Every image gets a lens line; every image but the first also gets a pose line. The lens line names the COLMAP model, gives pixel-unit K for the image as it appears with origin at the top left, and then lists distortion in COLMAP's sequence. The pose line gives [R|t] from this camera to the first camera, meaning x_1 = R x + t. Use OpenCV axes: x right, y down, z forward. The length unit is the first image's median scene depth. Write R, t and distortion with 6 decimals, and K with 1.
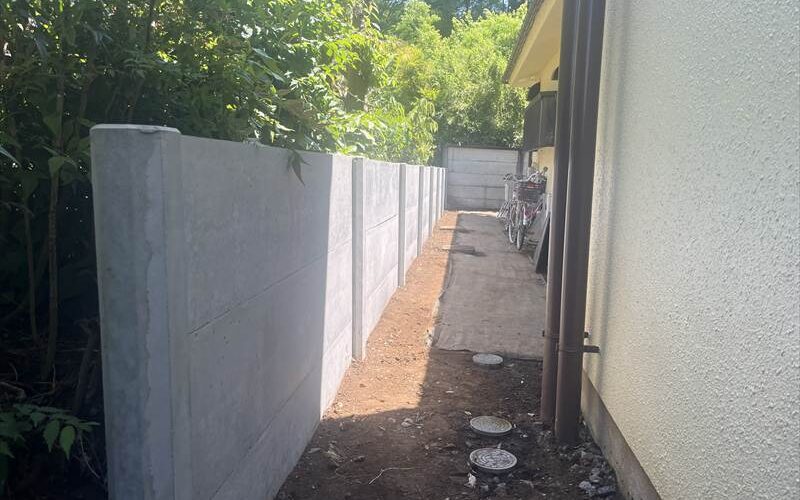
lens RADIAL K [[613.9, 0, 393.4], [0, 613.9, 254.3], [0, 0, 1]] dist [0.043812, -0.055685]
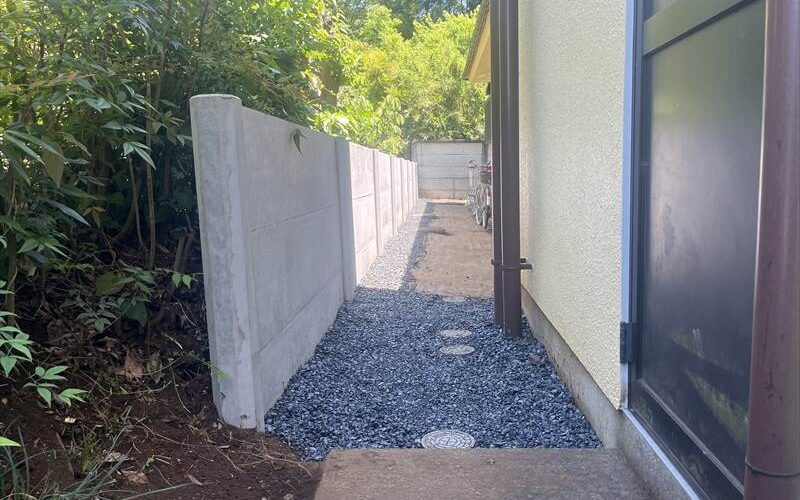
lens RADIAL K [[613.9, 0, 403.0], [0, 613.9, 247.3], [0, 0, 1]] dist [0.043812, -0.055685]
pose [[0.996717, -0.059257, 0.055172, -0.004168], [0.060098, 0.998098, -0.013716, 0.033449], [-0.054254, 0.016987, 0.998383, -0.090124]]
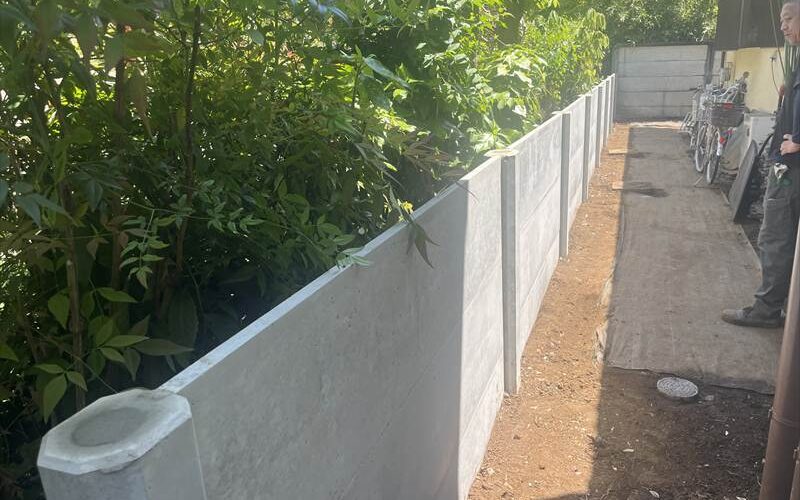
lens RADIAL K [[613.9, 0, 392.1], [0, 613.9, 247.6], [0, 0, 1]] dist [0.043812, -0.055685]
pose [[0.967617, 0.000417, -0.252424, -0.001261], [0.038040, 0.988338, 0.147451, -0.066735], [0.249542, -0.152279, 0.956316, 0.077660]]
